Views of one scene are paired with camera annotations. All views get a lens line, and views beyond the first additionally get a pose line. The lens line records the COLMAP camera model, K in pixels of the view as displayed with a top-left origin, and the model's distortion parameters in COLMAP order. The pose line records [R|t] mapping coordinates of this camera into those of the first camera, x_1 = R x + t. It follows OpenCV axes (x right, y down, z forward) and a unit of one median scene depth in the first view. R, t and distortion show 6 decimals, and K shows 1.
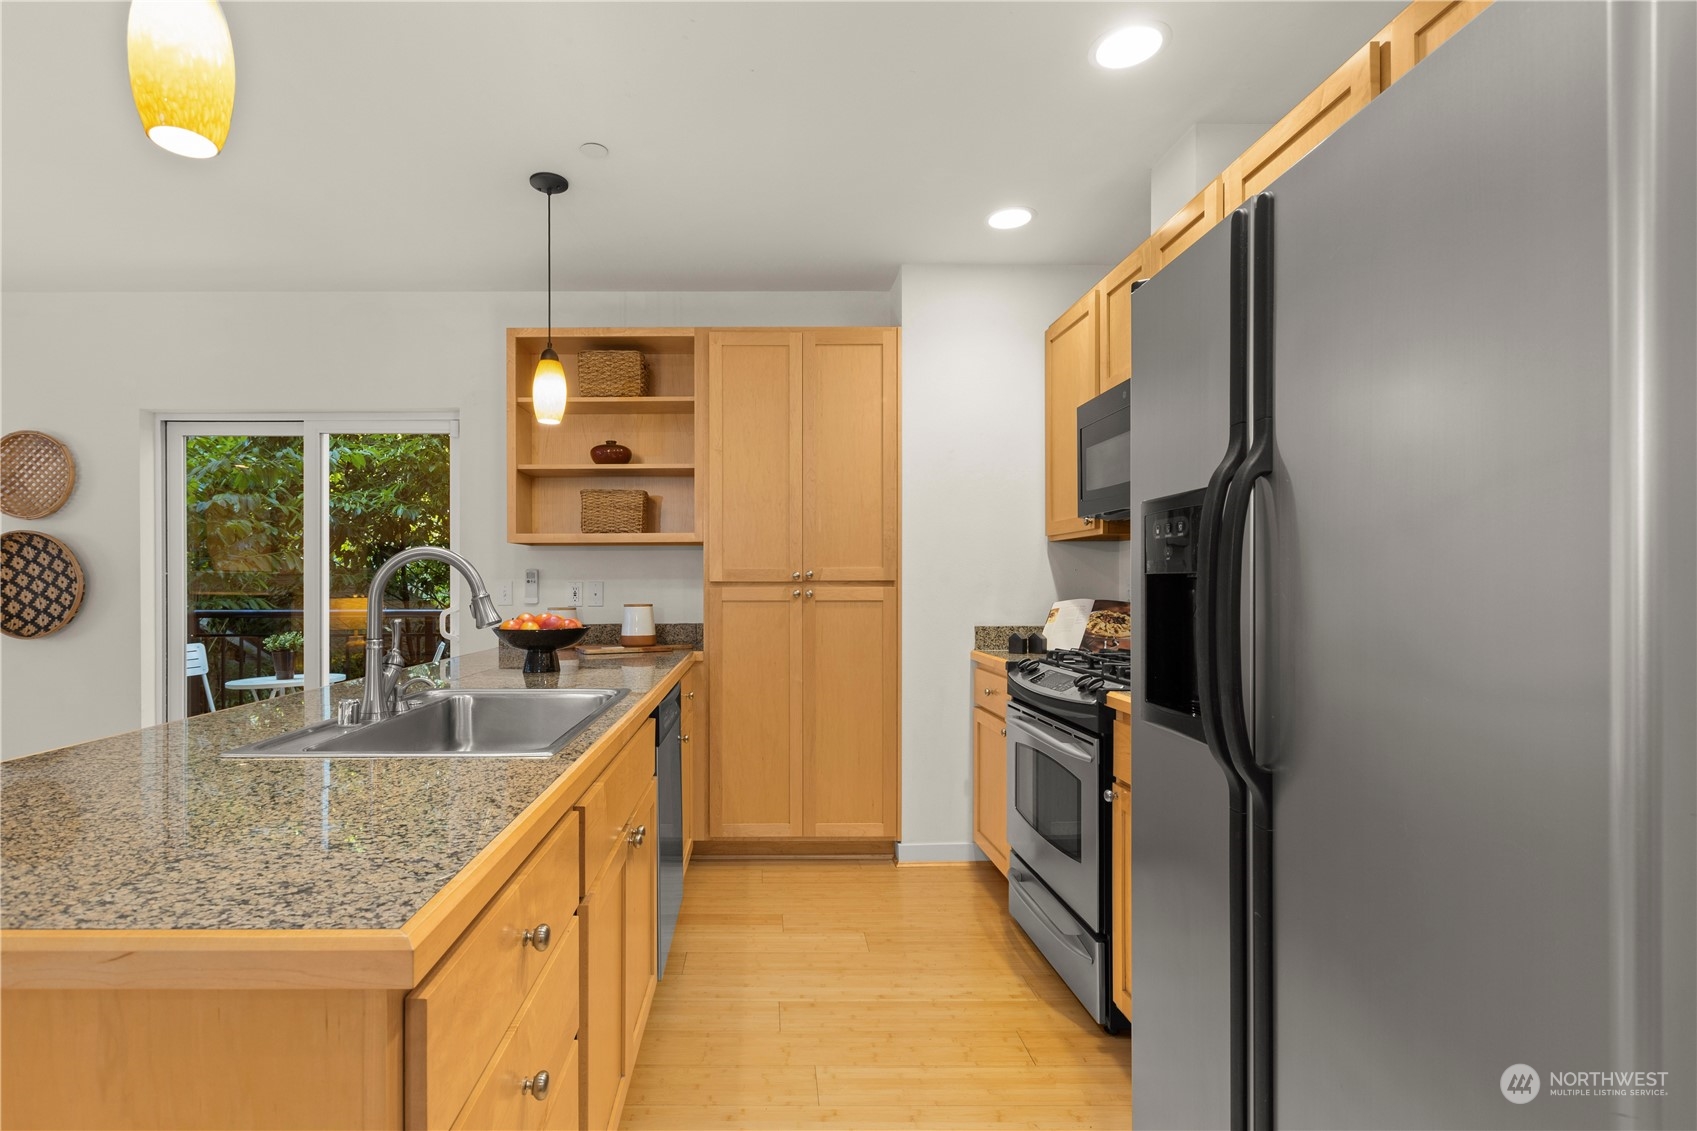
lens RADIAL K [[797.2, 0, 765.9], [0, 797.2, 580.4], [0, 0, 1]] dist [-0.012646, 0.000086]
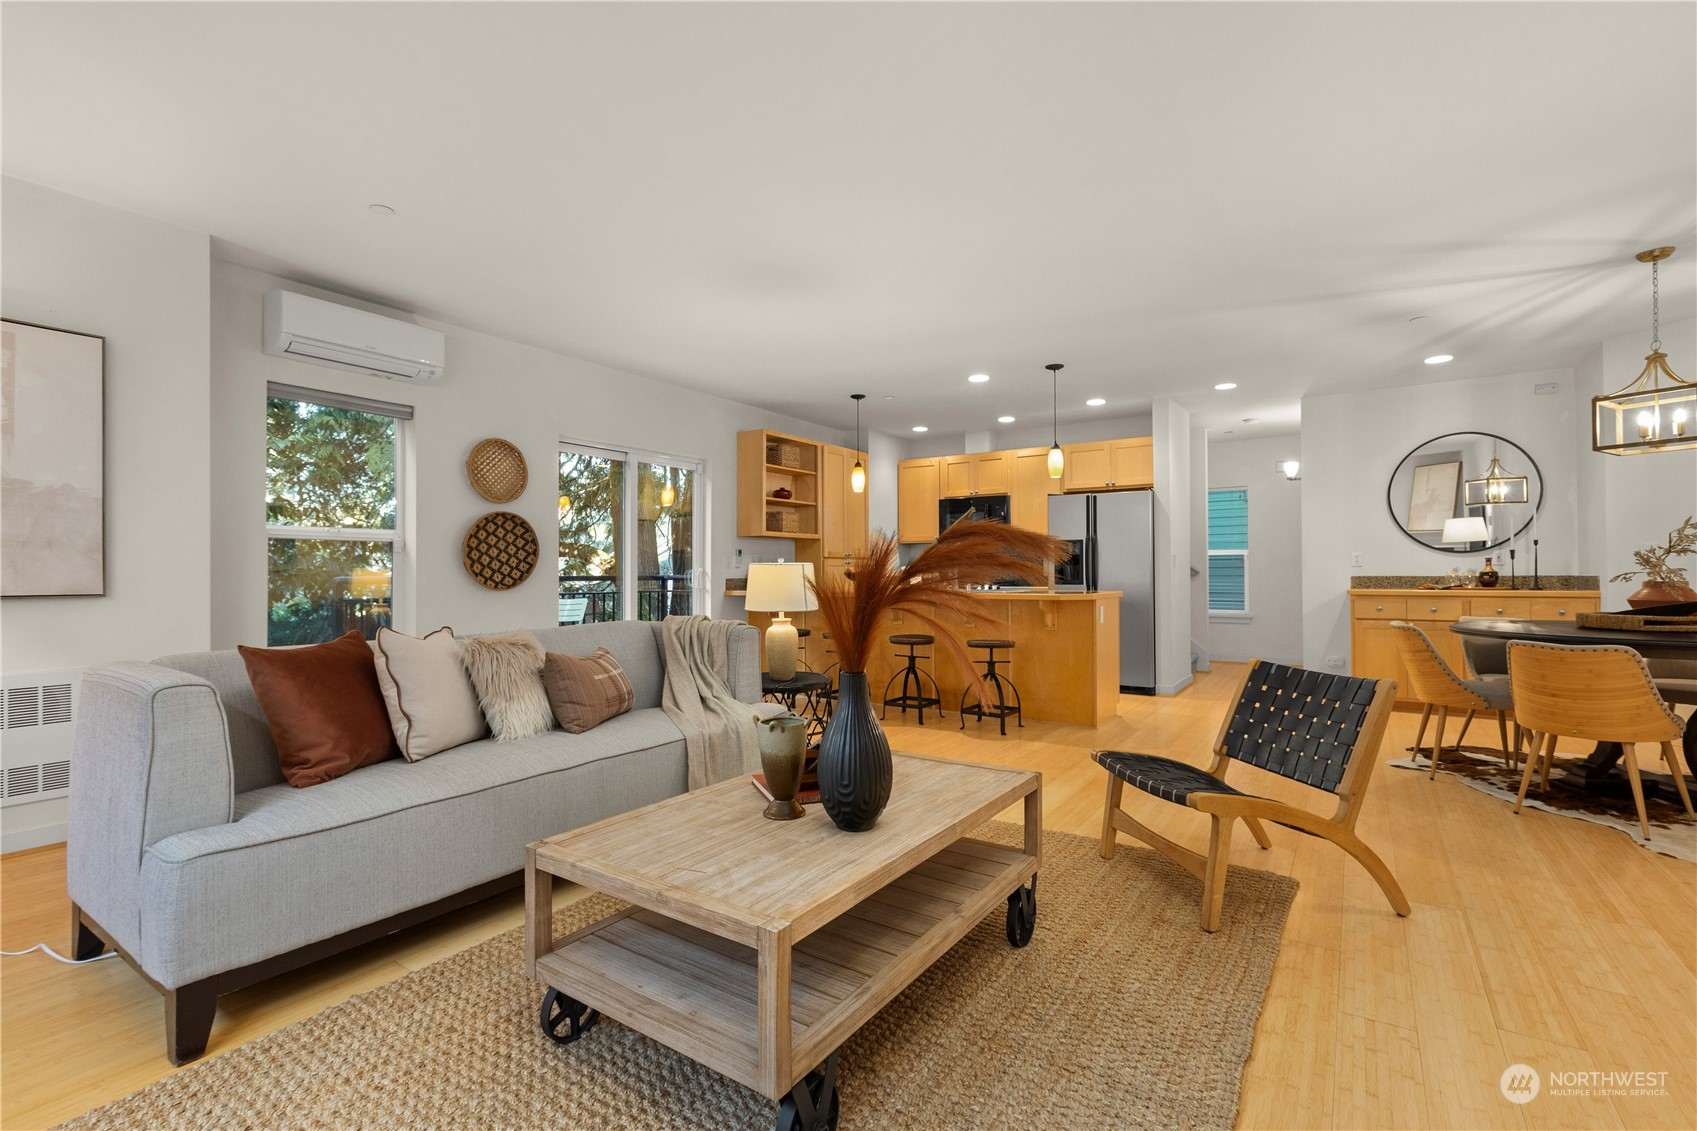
lens RADIAL K [[758.6, 0, 830.3], [0, 758.6, 574.1], [0, 0, 1]] dist [-0.000410, -0.000155]
pose [[0.576141, -0.002001, 0.817348, -1.848283], [-0.003409, 0.999982, 0.004851, 0.041117], [-0.817343, -0.005581, 0.576124, -0.254145]]
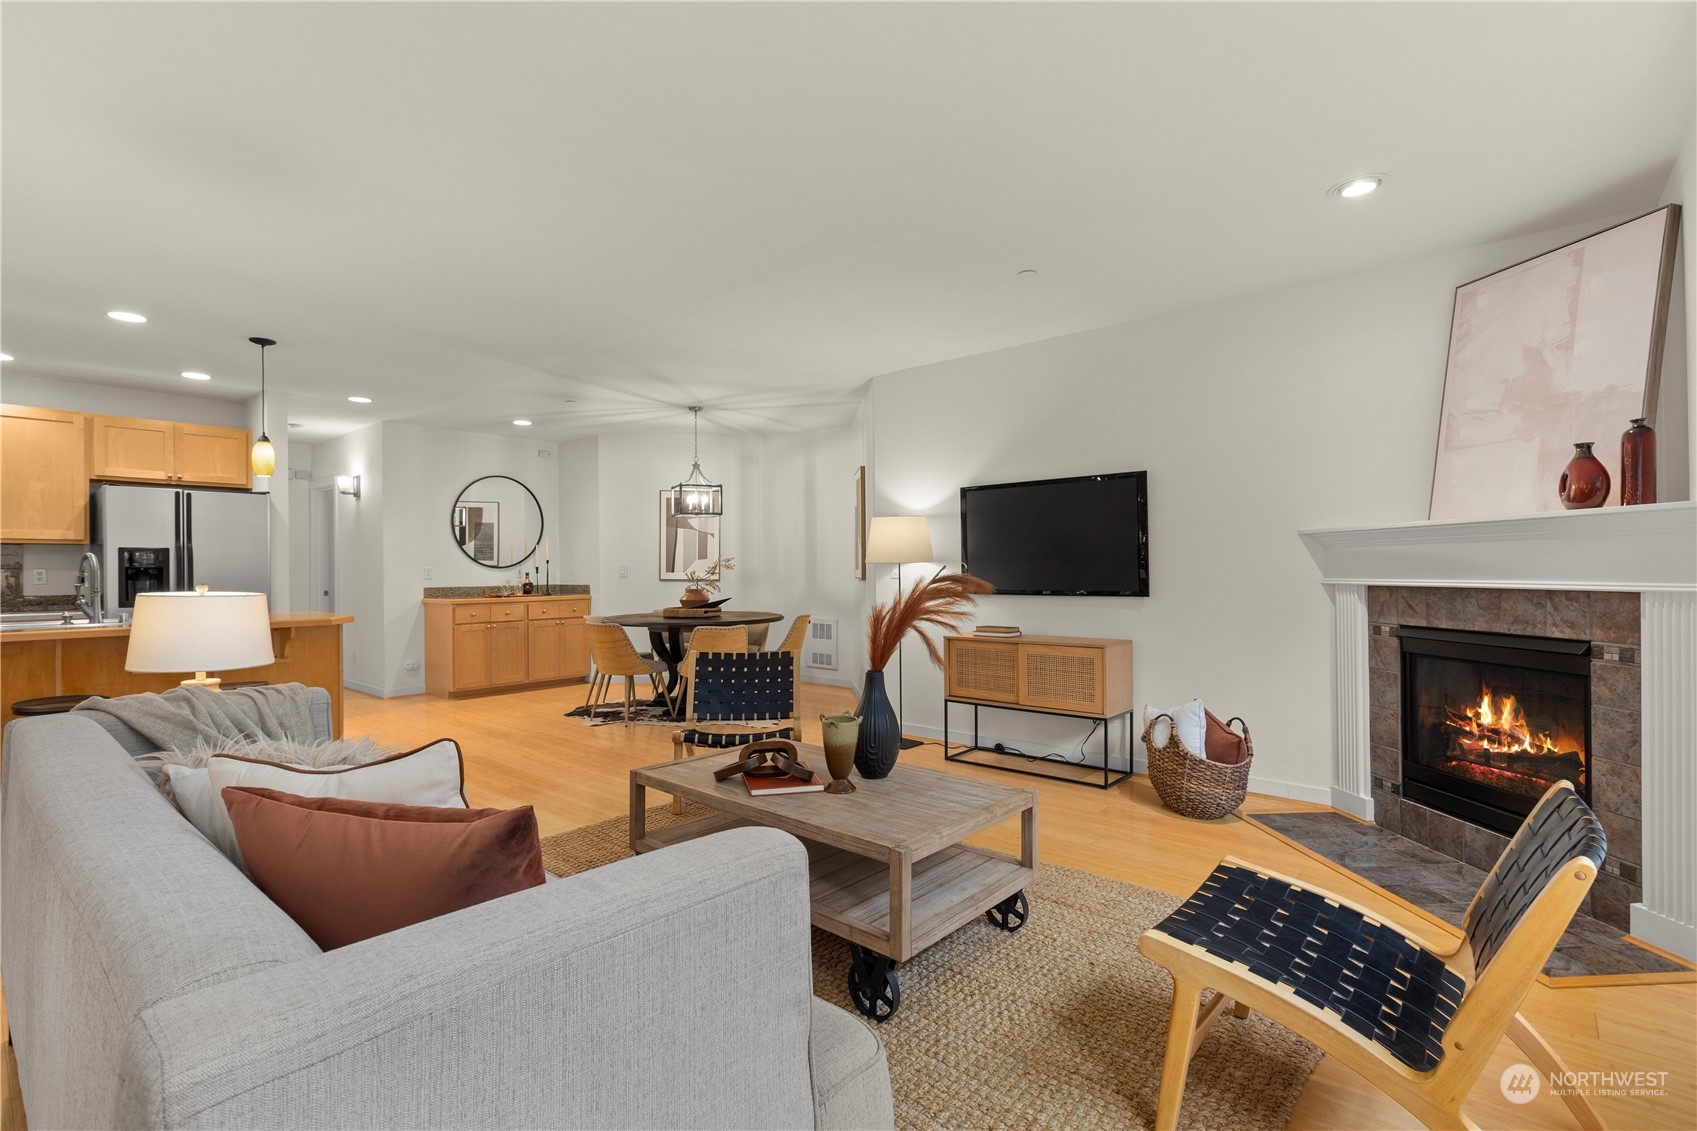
lens RADIAL K [[791.8, 0, 821.3], [0, 791.8, 565.6], [0, 0, 1]] dist [0.030551, -0.000202]
pose [[-0.730257, 0.009254, 0.683109, -1.920535], [0.003921, 0.999949, -0.009355, 0.013381], [-0.683161, -0.004153, -0.730256, 0.665762]]
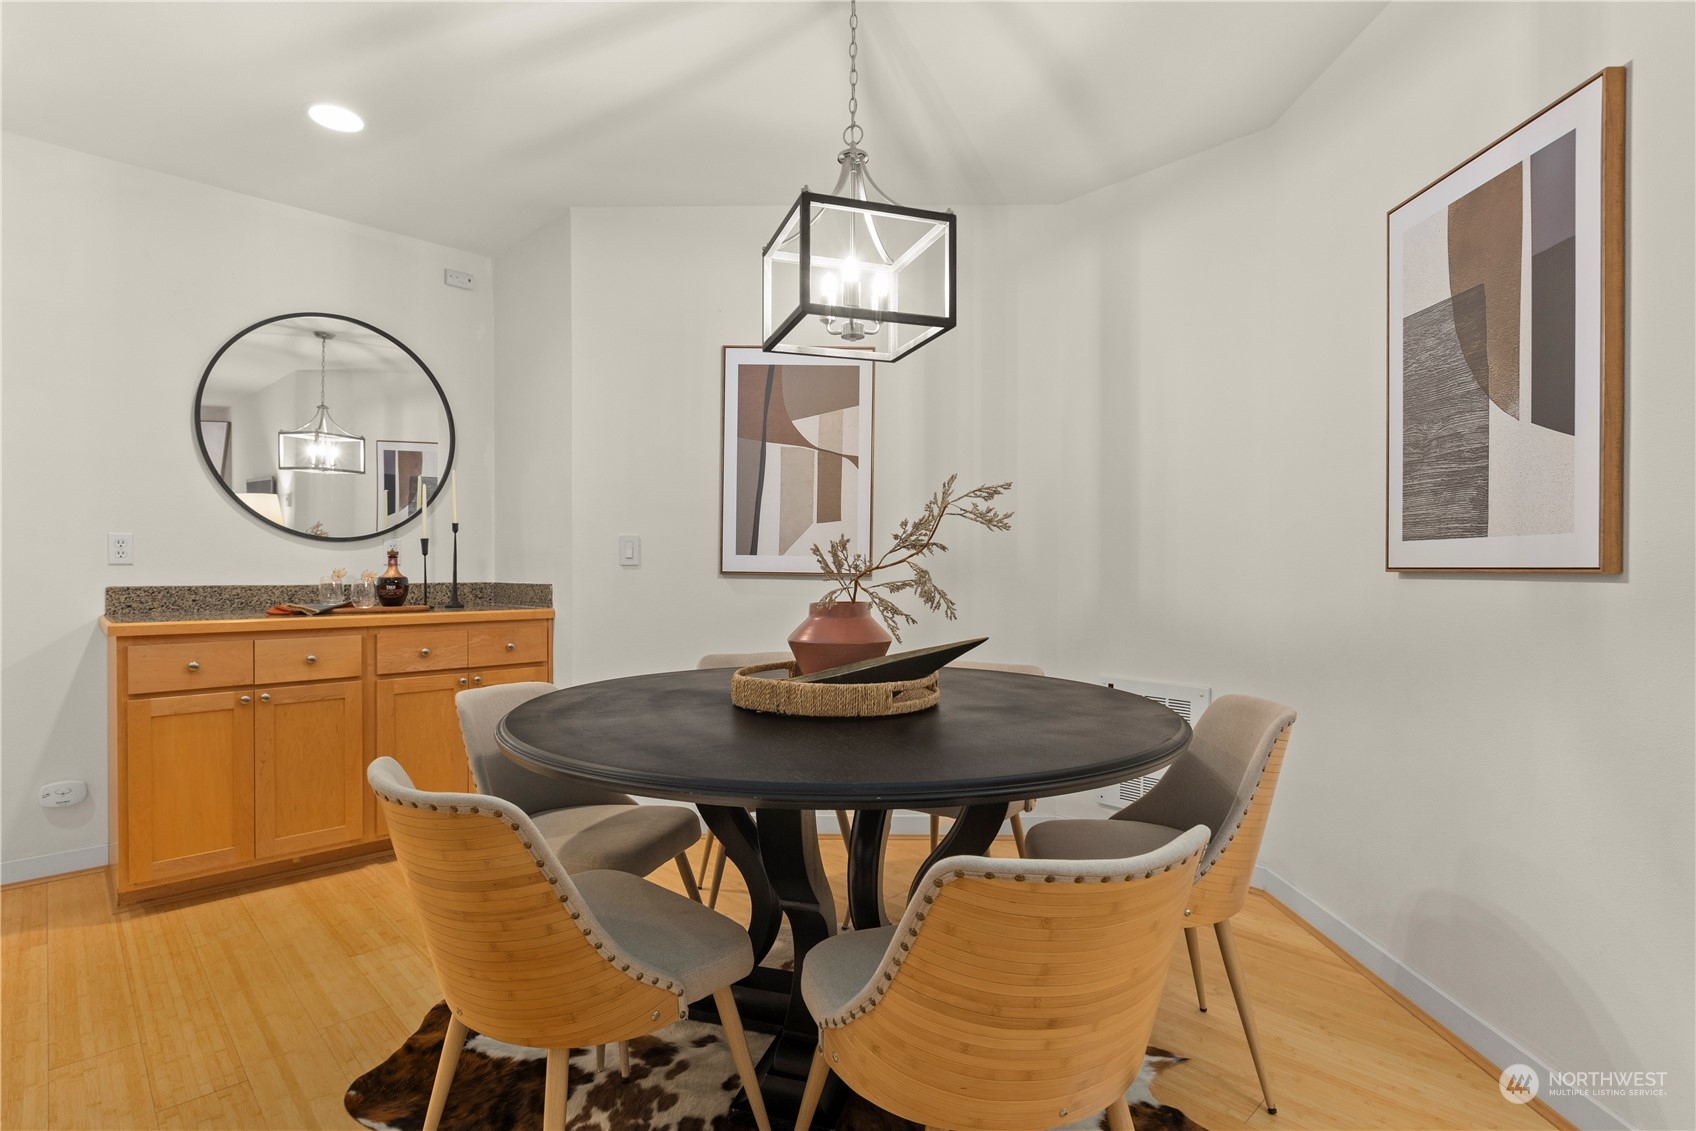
lens RADIAL K [[815.3, 0, 839.3], [0, 815.3, 573.0], [0, 0, 1]] dist [0.001576, 0.000361]
pose [[-0.690938, -0.003327, 0.722906, -0.715272], [-0.005067, 0.999987, -0.000241, 0.031259], [-0.722896, -0.003829, -0.690946, -0.189564]]
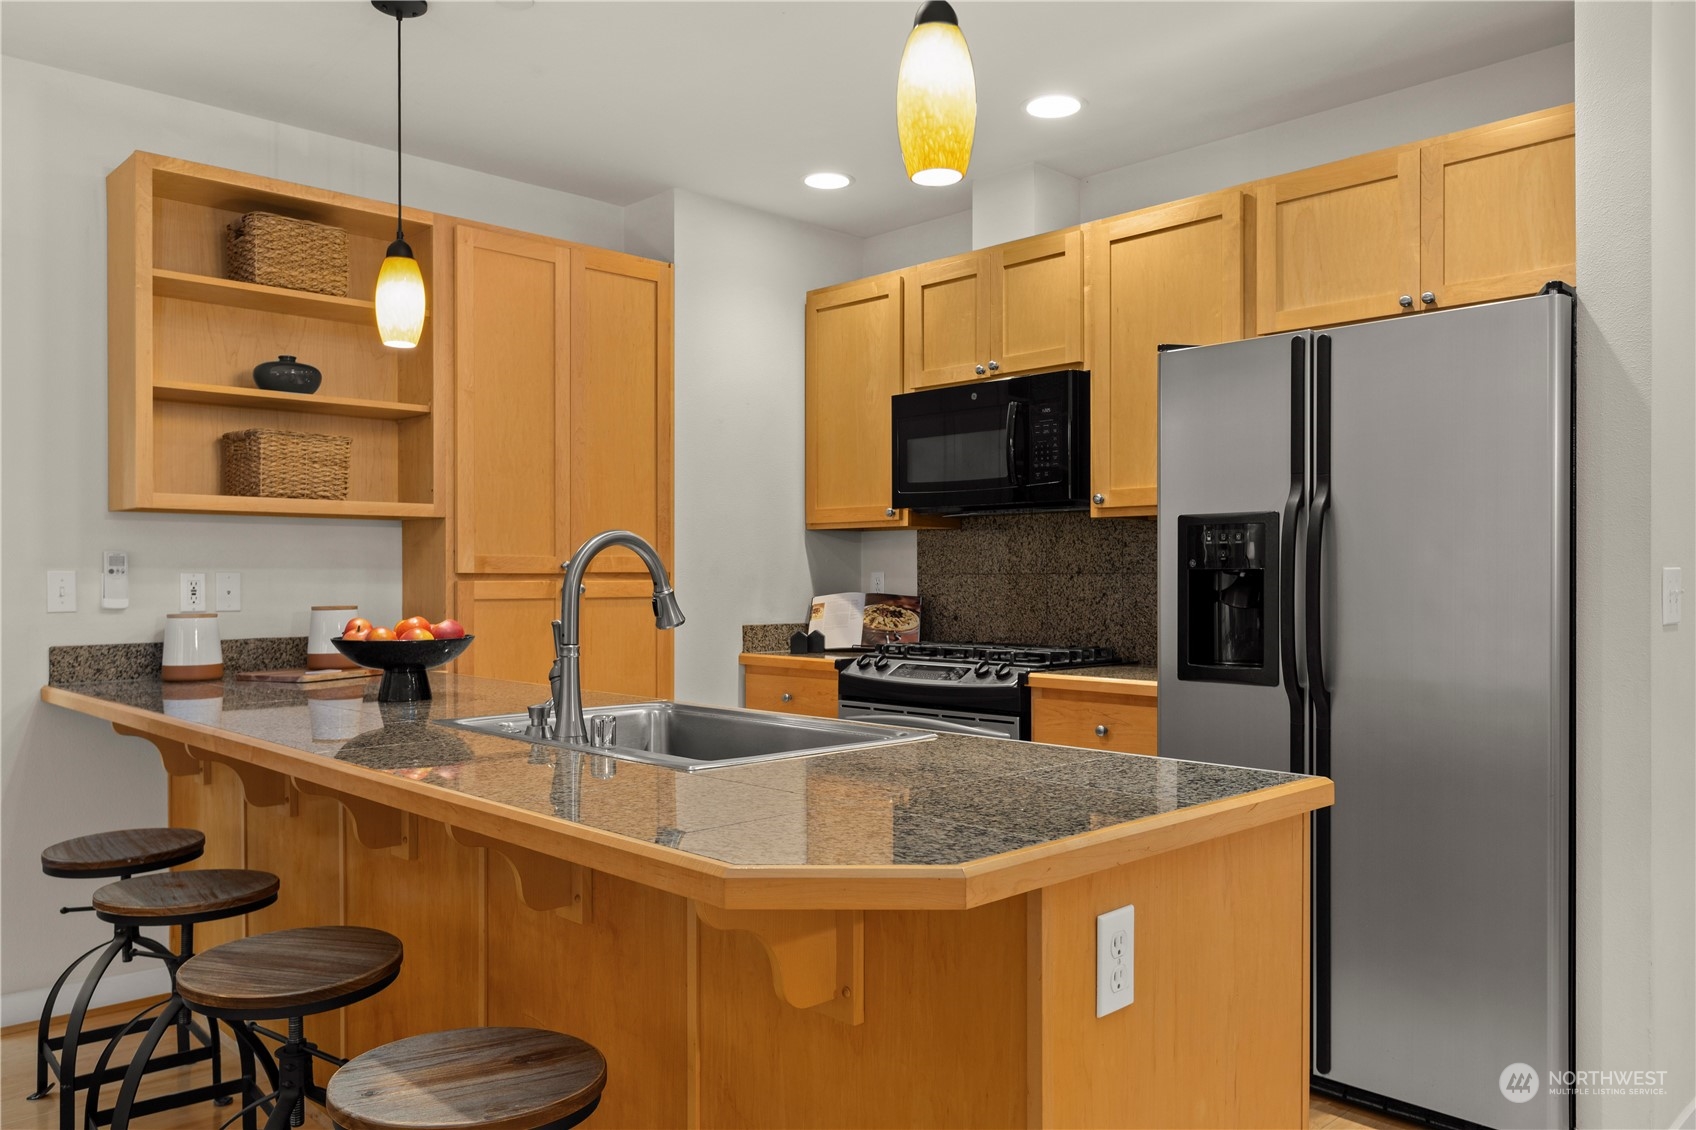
lens RADIAL K [[1232.0, 0, 848.0], [0, 1232.0, 565.0], [0, 0, 1]] dist [0.006868, 0.003275]
pose [[0.725538, 0.007471, 0.688141, -0.590543], [-0.003960, 0.999970, -0.006681, 0.000558], [-0.688170, 0.002123, 0.725546, -0.048975]]
